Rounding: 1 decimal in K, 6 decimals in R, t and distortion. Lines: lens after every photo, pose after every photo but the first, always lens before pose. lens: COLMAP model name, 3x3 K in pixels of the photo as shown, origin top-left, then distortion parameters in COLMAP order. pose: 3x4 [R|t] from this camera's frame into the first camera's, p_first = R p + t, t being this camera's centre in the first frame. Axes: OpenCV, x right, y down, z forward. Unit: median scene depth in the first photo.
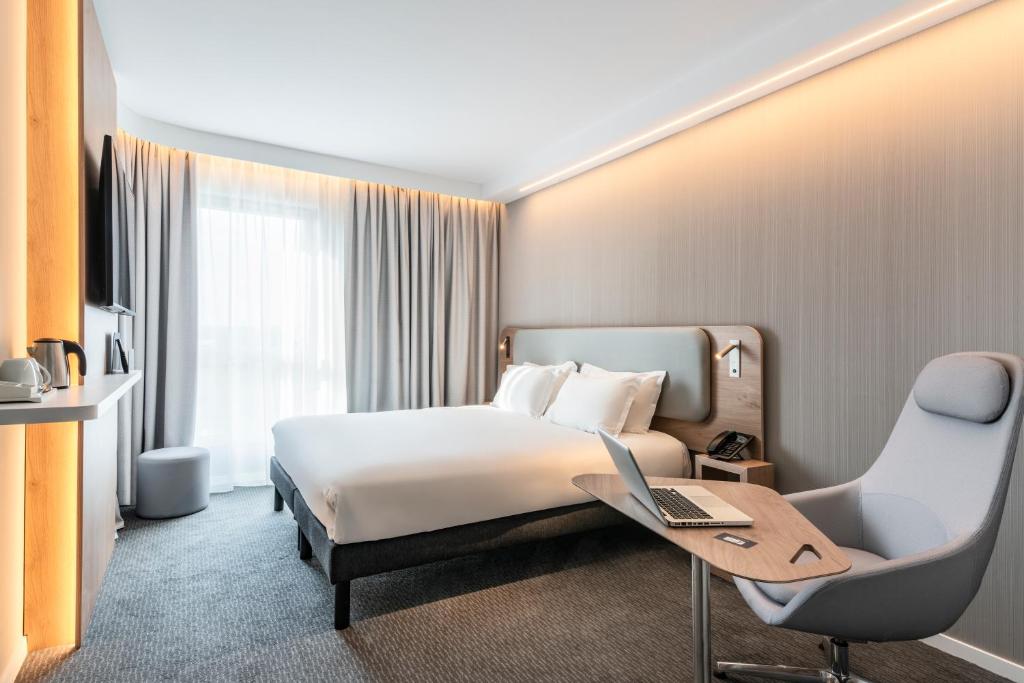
lens RADIAL K [[529.9, 0, 512.0], [0, 529.9, 341.5], [0, 0, 1]] dist [0.001732, -0.000187]
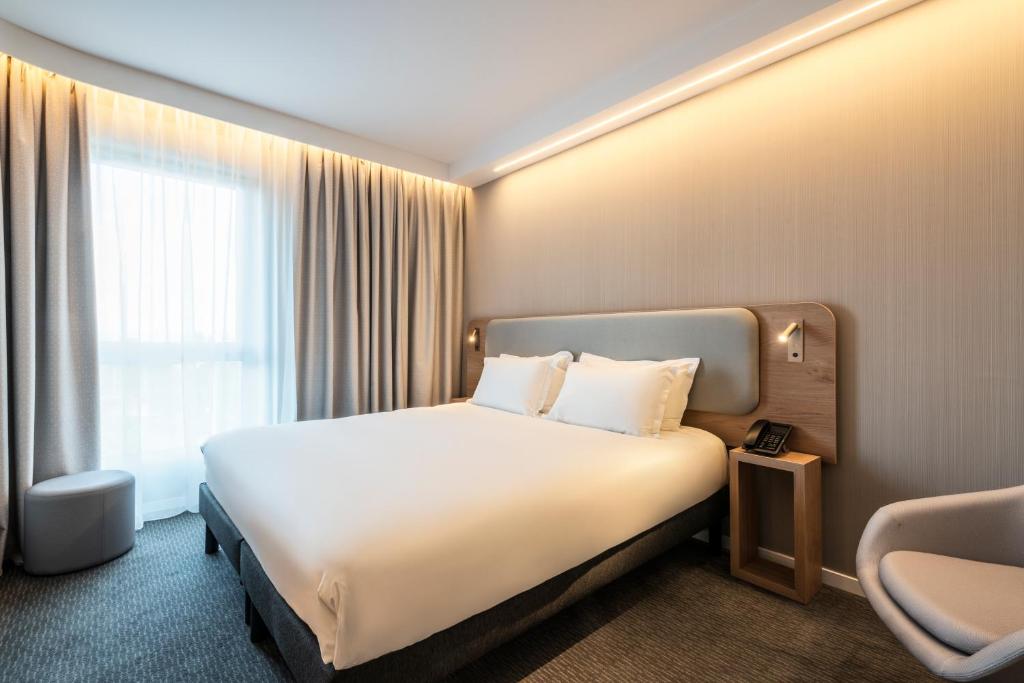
lens RADIAL K [[456.3, 0, 513.1], [0, 456.3, 325.3], [0, 0, 1]] dist [-0.002626, 0.000291]
pose [[0.982196, -0.022174, 0.186547, -0.125960], [0.028236, 0.999154, -0.029905, 0.013006], [-0.185726, 0.034640, 0.981991, 0.254371]]
